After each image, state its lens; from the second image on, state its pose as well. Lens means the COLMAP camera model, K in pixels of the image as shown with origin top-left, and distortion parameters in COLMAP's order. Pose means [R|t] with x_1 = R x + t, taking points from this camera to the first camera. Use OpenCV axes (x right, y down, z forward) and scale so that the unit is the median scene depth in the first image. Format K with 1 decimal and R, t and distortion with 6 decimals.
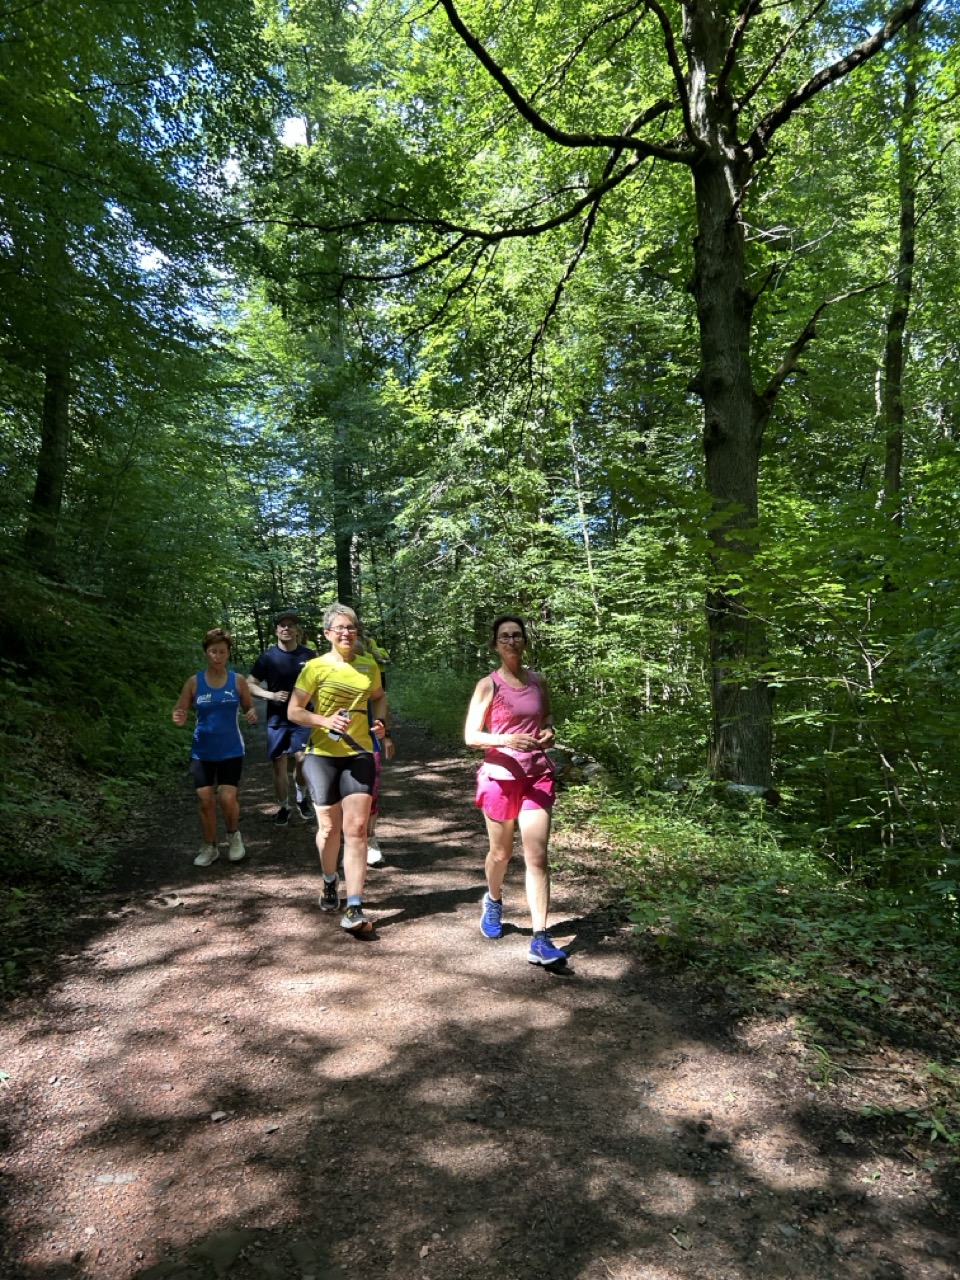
lens RADIAL K [[864.6, 0, 528.8], [0, 864.6, 649.4], [0, 0, 1]] dist [0.051767, -0.045478]
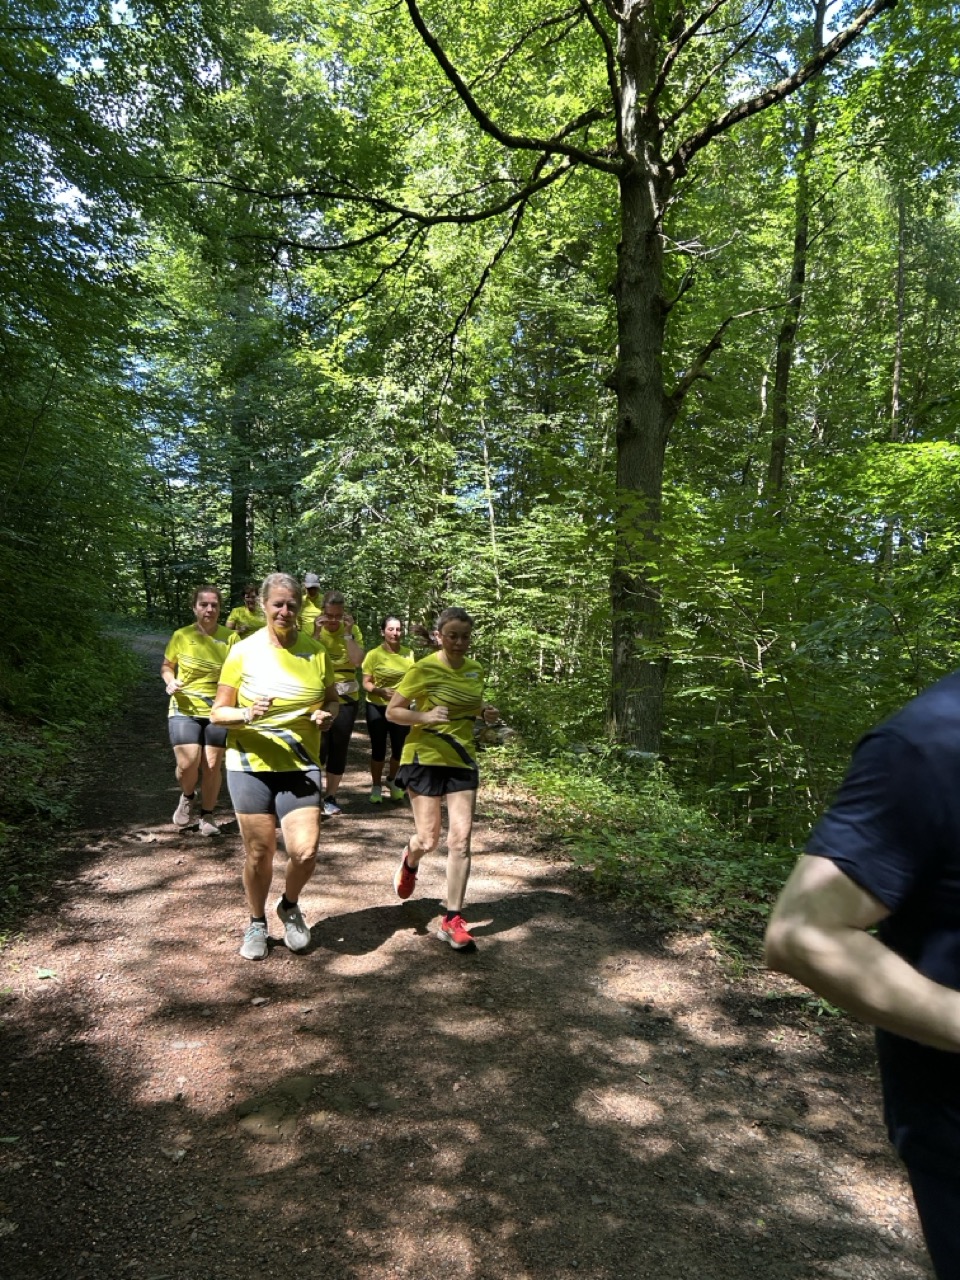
lens RADIAL K [[928.1, 0, 486.5], [0, 928.1, 630.5], [0, 0, 1]] dist [0.058103, -0.059579]
pose [[0.989034, 0.049754, 0.139056, -0.103082], [-0.052218, 0.998536, 0.014126, -0.003269], [-0.138149, -0.021233, 0.990184, -0.124540]]
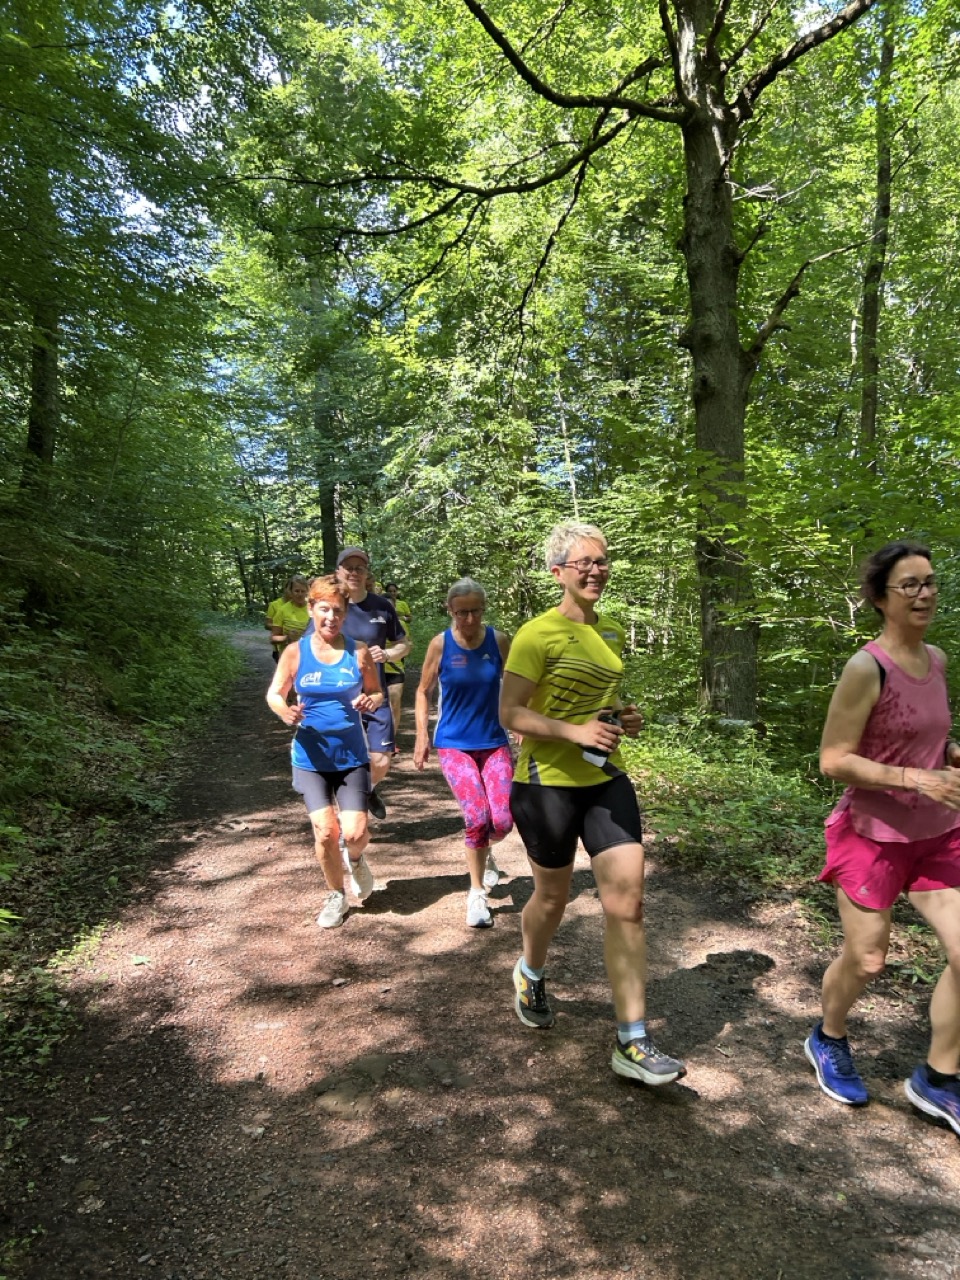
lens RADIAL K [[925.7, 0, 510.4], [0, 925.7, 637.8], [0, 0, 1]] dist [0.058144, -0.057670]
pose [[0.998975, -0.013366, 0.043243, -0.068483], [0.011343, 0.998845, 0.046701, -0.001959], [-0.043818, -0.046162, 0.997972, -0.118982]]
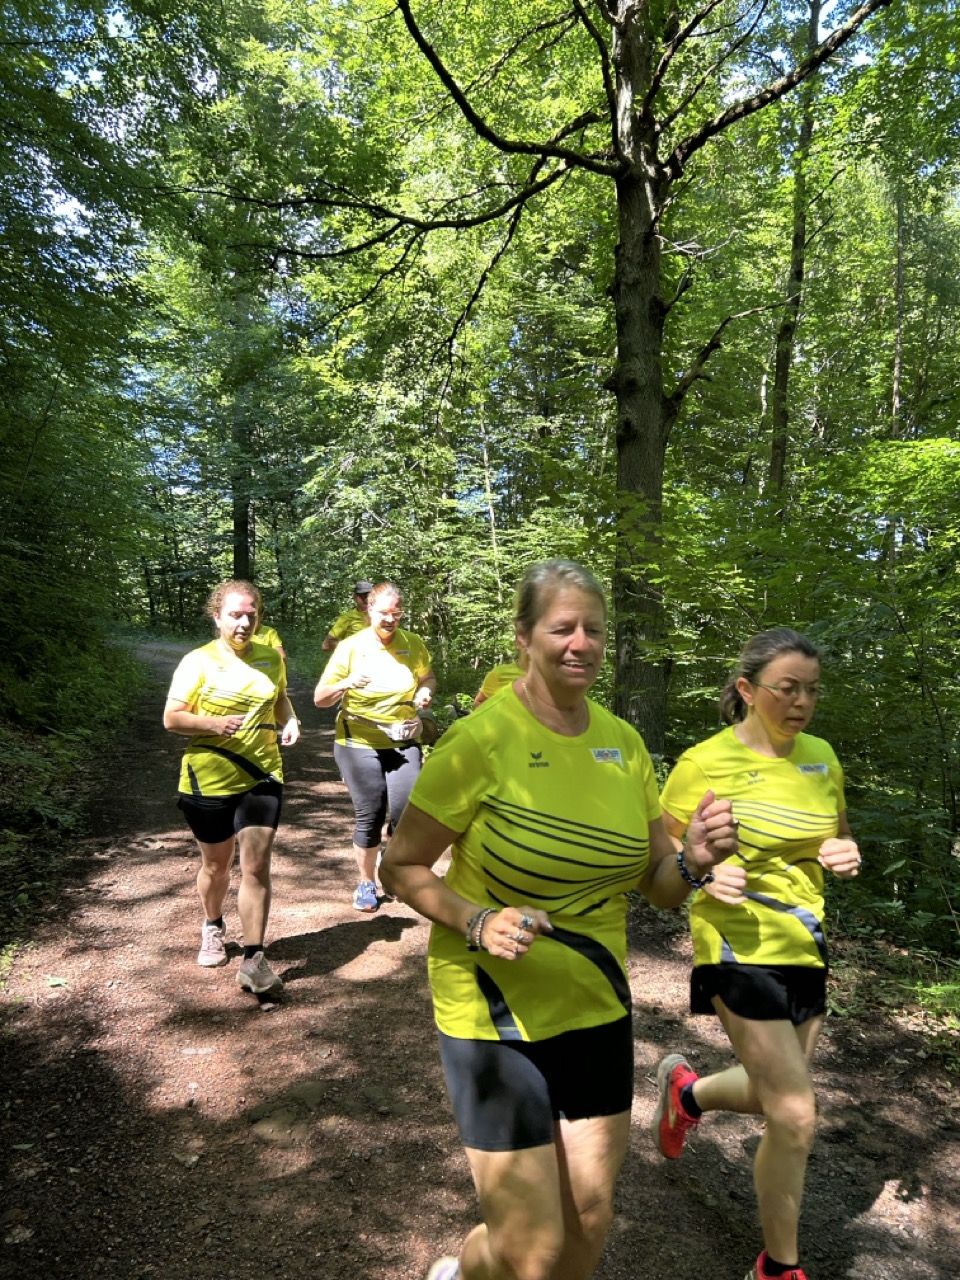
lens RADIAL K [[930.3, 0, 479.3], [0, 930.3, 630.5], [0, 0, 1]] dist [0.055603, -0.057397]
pose [[0.990892, 0.037078, 0.129455, -0.104495], [-0.038943, 0.999171, 0.011904, -0.004561], [-0.128906, -0.016837, 0.991514, -0.127403]]
